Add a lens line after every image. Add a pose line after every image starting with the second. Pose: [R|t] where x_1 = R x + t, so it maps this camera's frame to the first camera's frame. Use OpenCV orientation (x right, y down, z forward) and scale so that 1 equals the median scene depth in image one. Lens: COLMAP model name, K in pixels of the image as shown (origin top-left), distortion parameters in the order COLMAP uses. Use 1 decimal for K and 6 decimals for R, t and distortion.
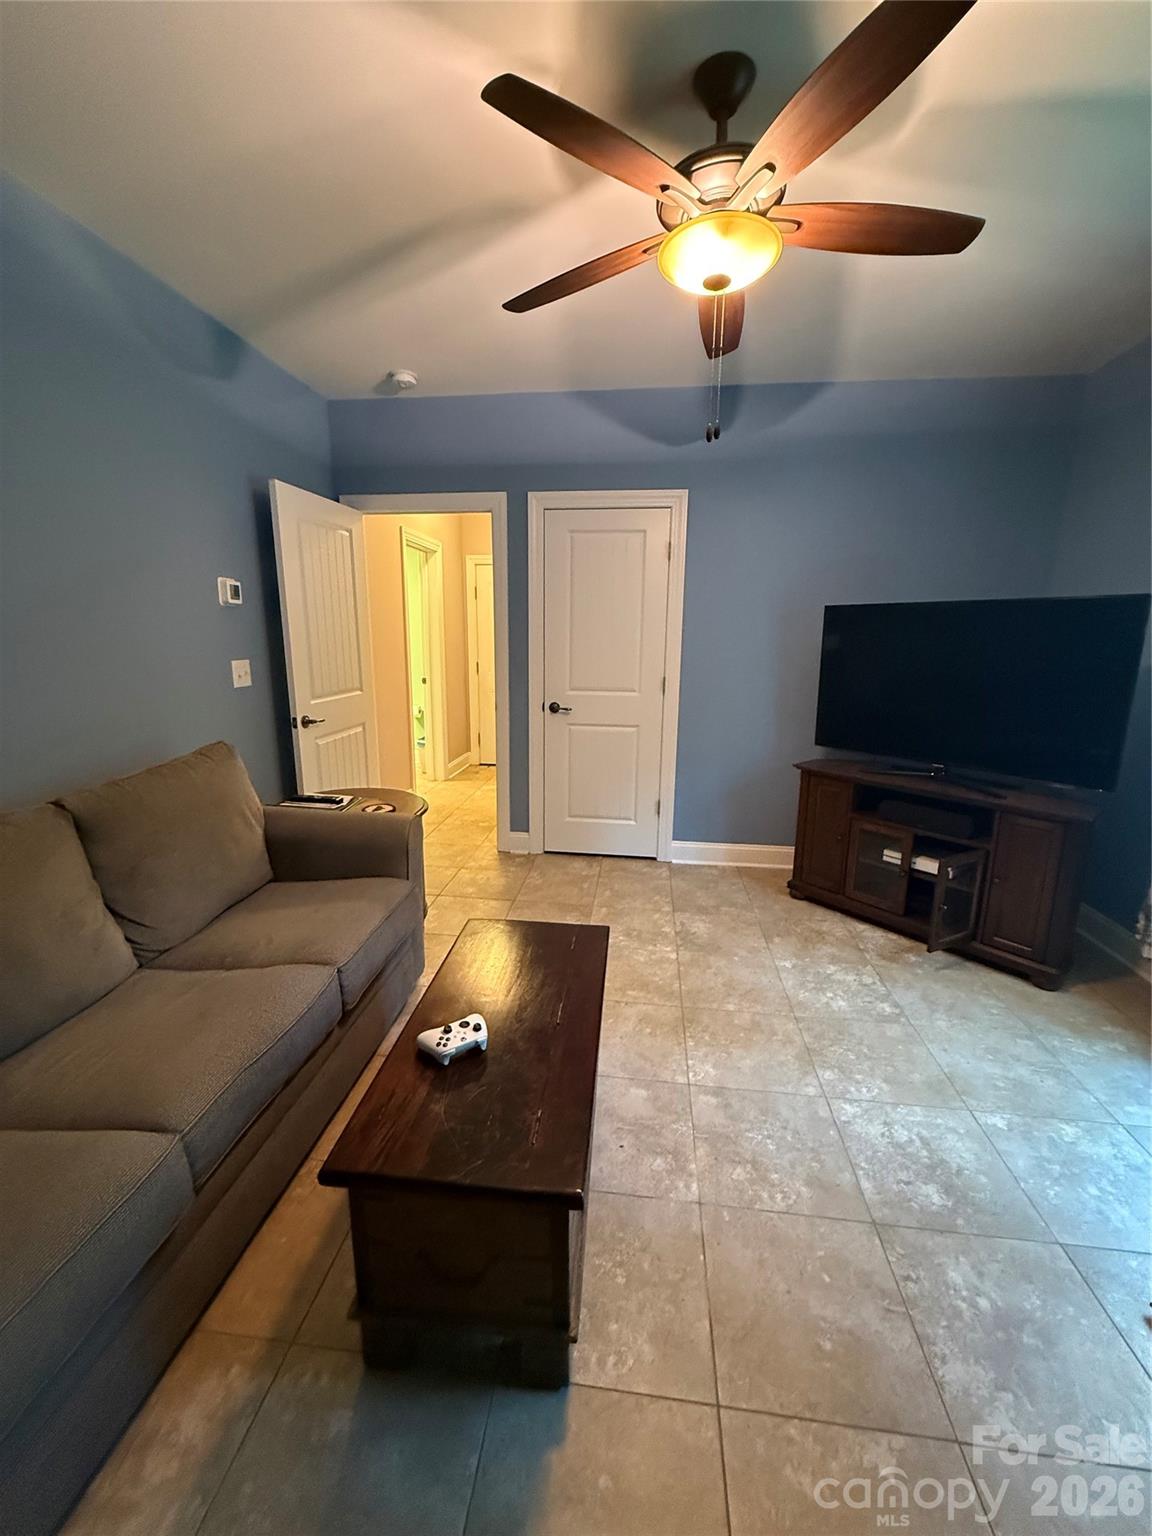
lens RADIAL K [[616.2, 0, 576.8], [0, 616.2, 766.7], [0, 0, 1]] dist [-0.000125, 0.000421]
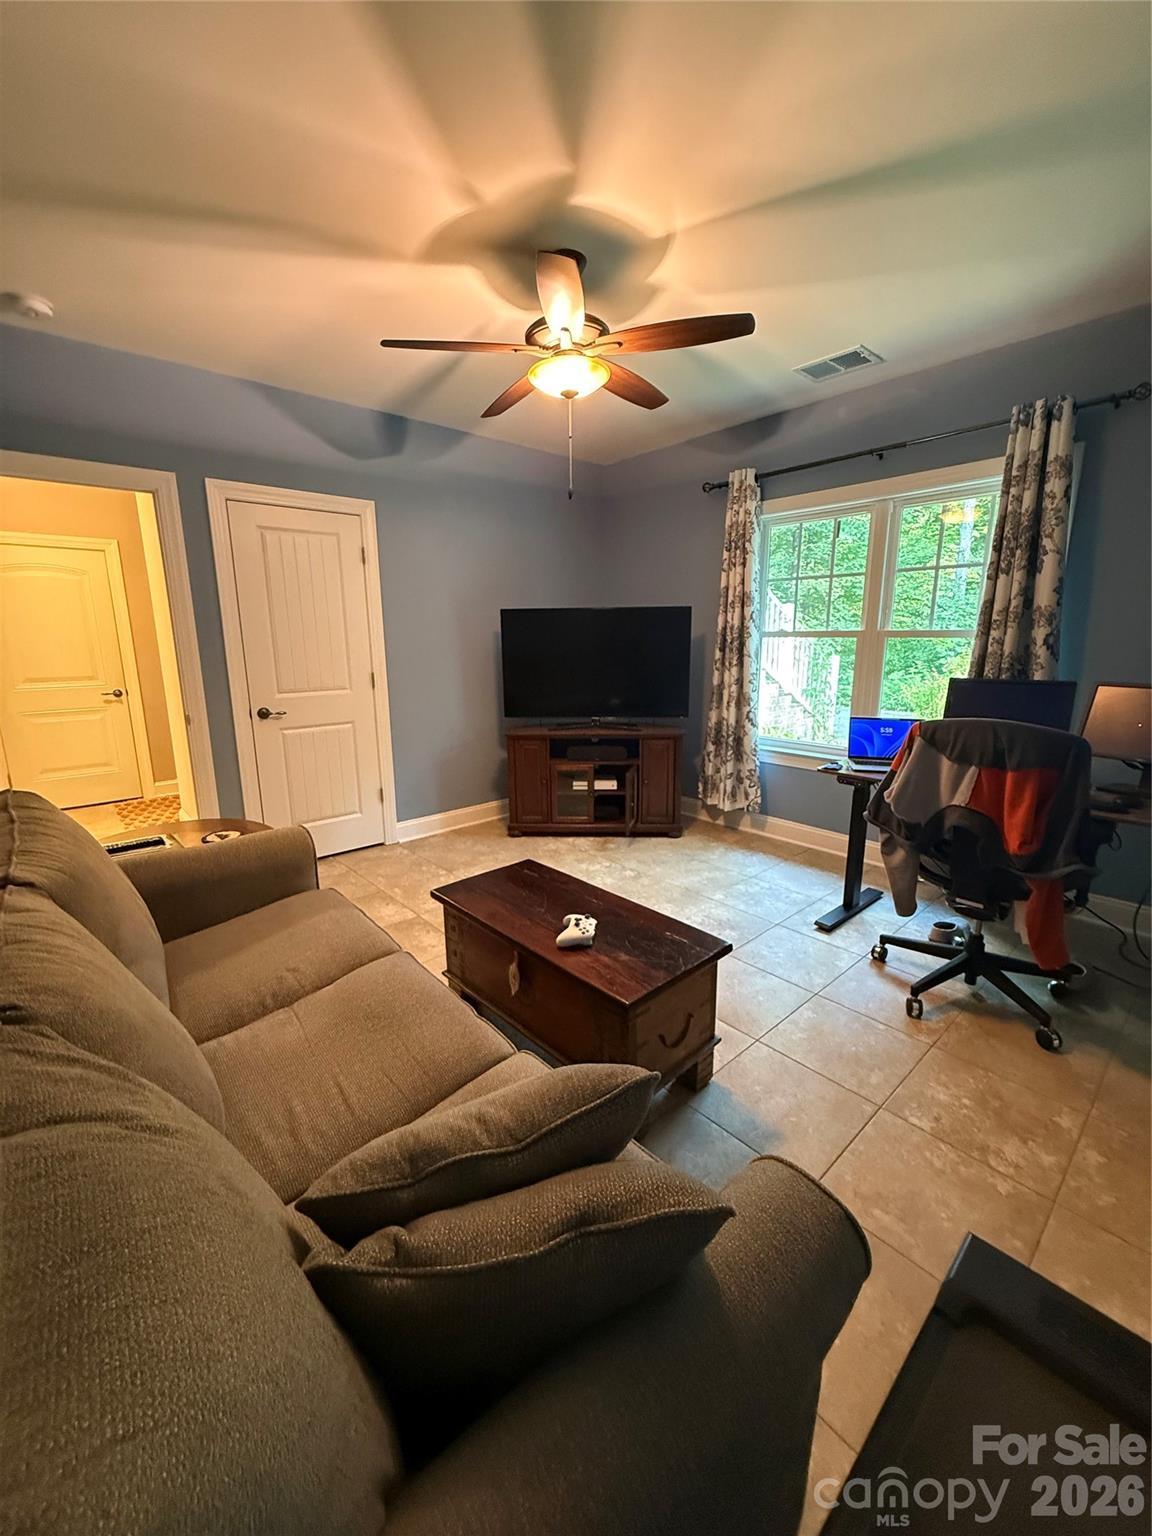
lens RADIAL K [[616.2, 0, 581.6], [0, 616.2, 765.9], [0, 0, 1]] dist [-0.000125, 0.000421]
pose [[0.657575, -0.172769, 0.733312, -0.493248], [0.169679, 0.982306, 0.079278, -0.010964], [-0.734033, 0.072296, 0.675255, 0.021040]]
